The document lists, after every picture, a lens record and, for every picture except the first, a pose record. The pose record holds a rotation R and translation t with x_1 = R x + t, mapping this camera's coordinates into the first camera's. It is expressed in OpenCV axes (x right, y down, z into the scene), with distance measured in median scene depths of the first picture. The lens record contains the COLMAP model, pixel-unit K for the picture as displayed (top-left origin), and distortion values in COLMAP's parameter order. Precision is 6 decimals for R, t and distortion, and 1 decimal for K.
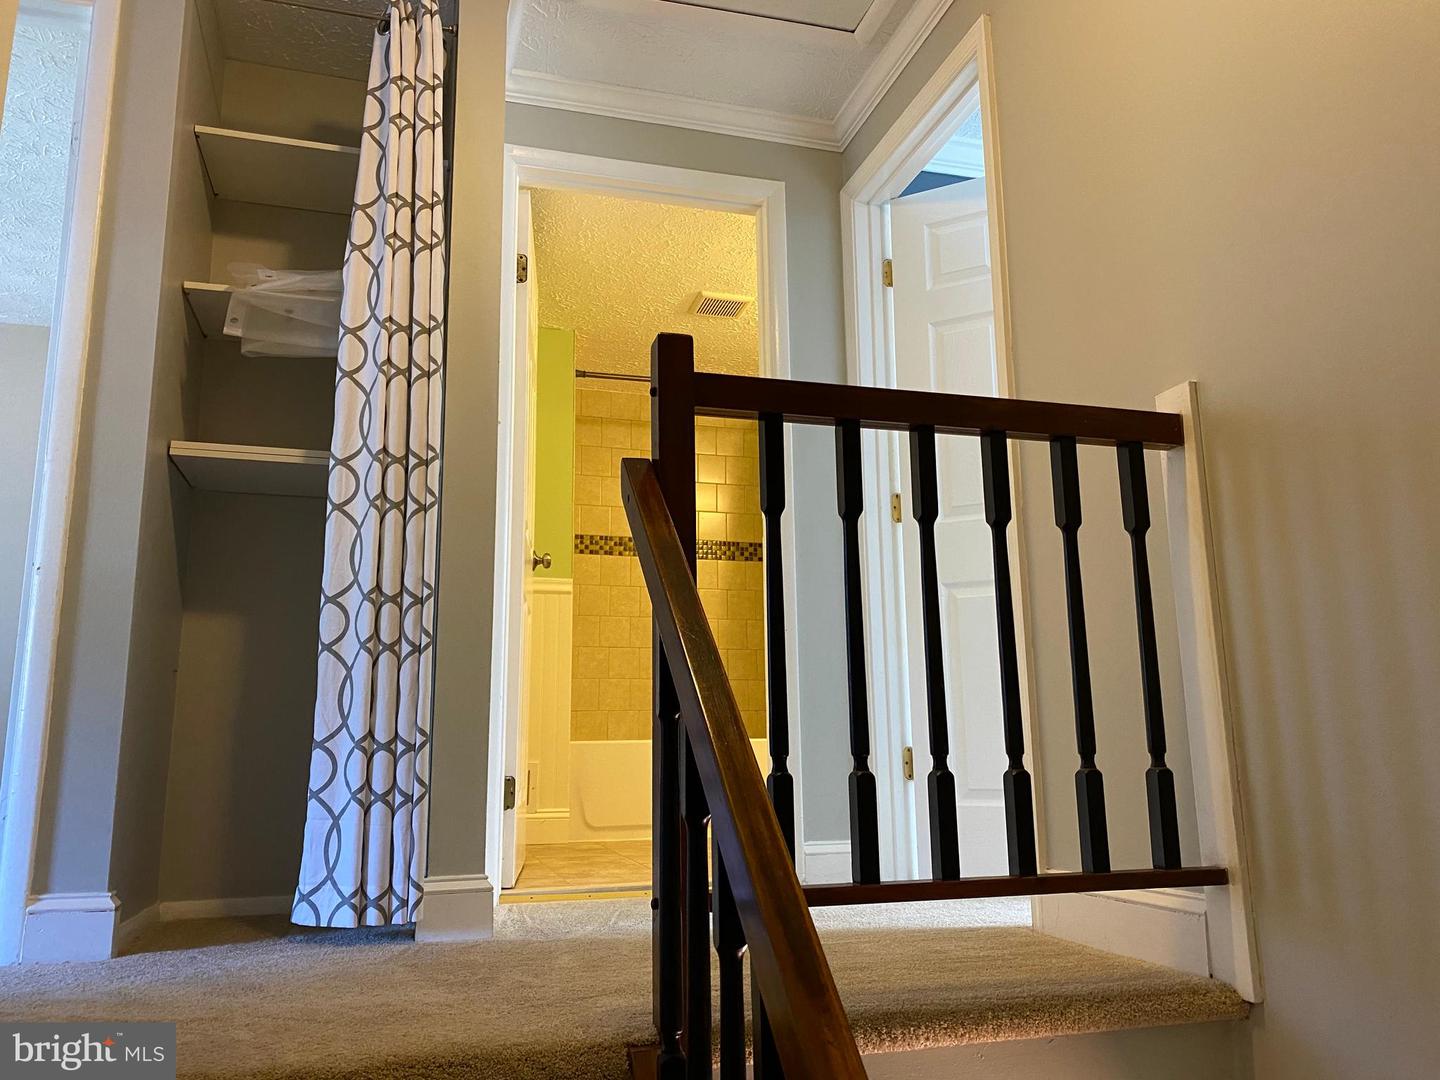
lens RADIAL K [[1090.1, 0, 720.8], [0, 1090.1, 540.2], [0, 0, 1]] dist [0.017868, -0.034998]
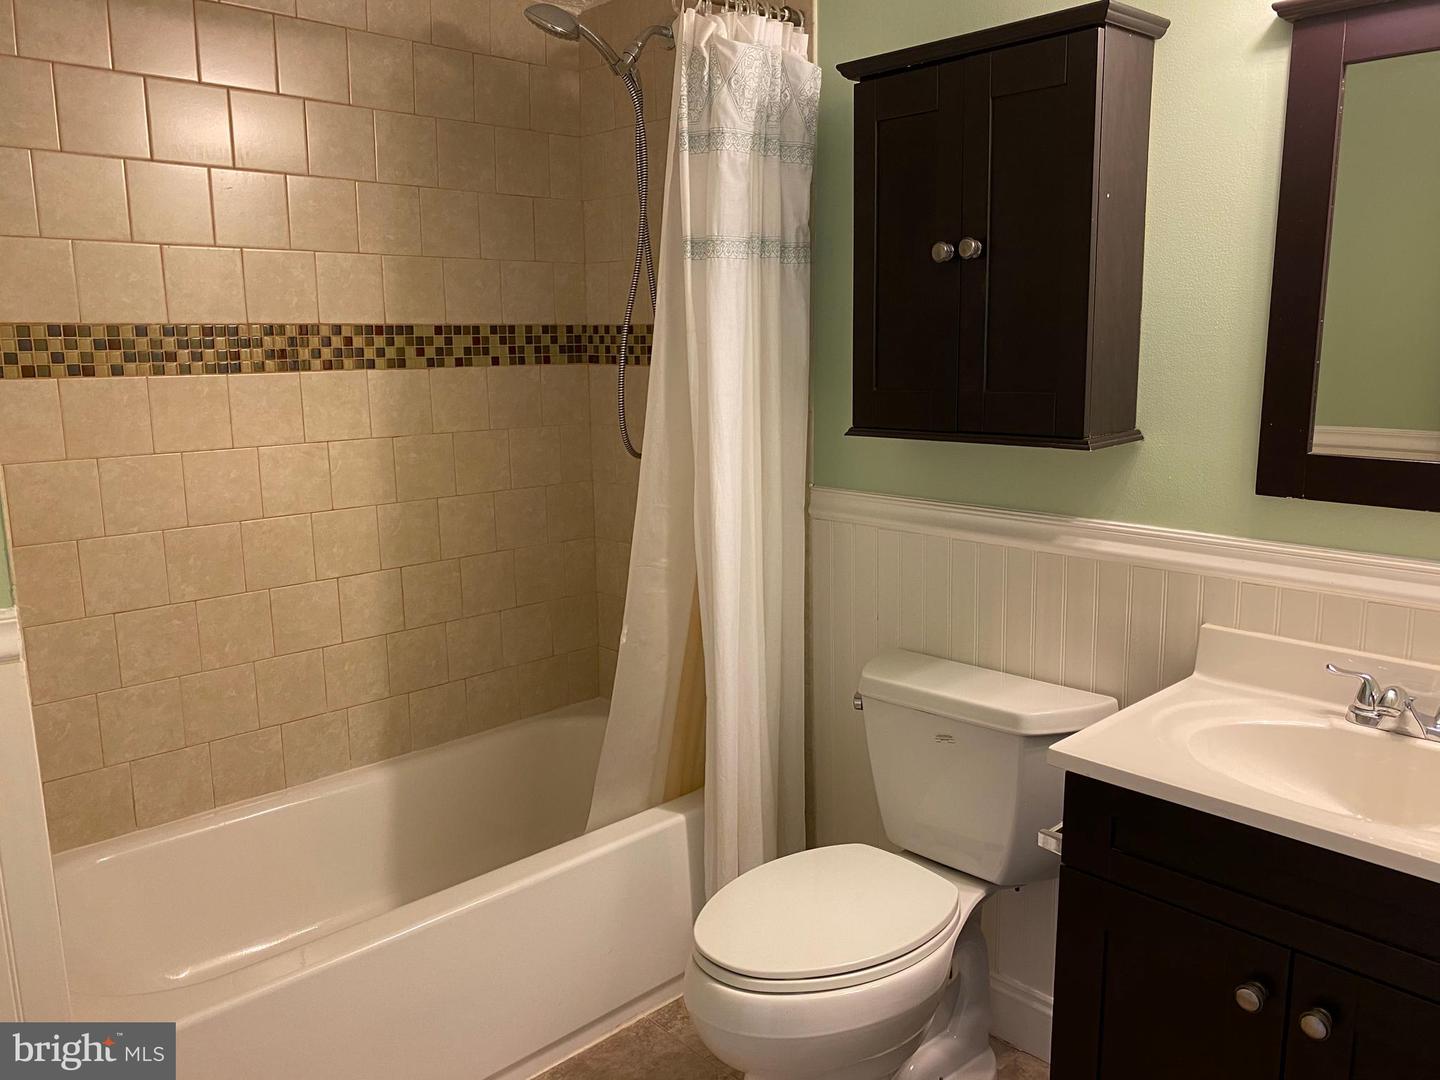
lens RADIAL K [[1090.1, 0, 716.8], [0, 1090.1, 542.2], [0, 0, 1]] dist [0.017868, -0.034998]
pose [[0.884422, -0.087123, 0.458485, -0.086434], [-0.087465, 0.934069, 0.346215, -0.081760], [-0.458419, -0.346301, 0.818491, 0.571165]]
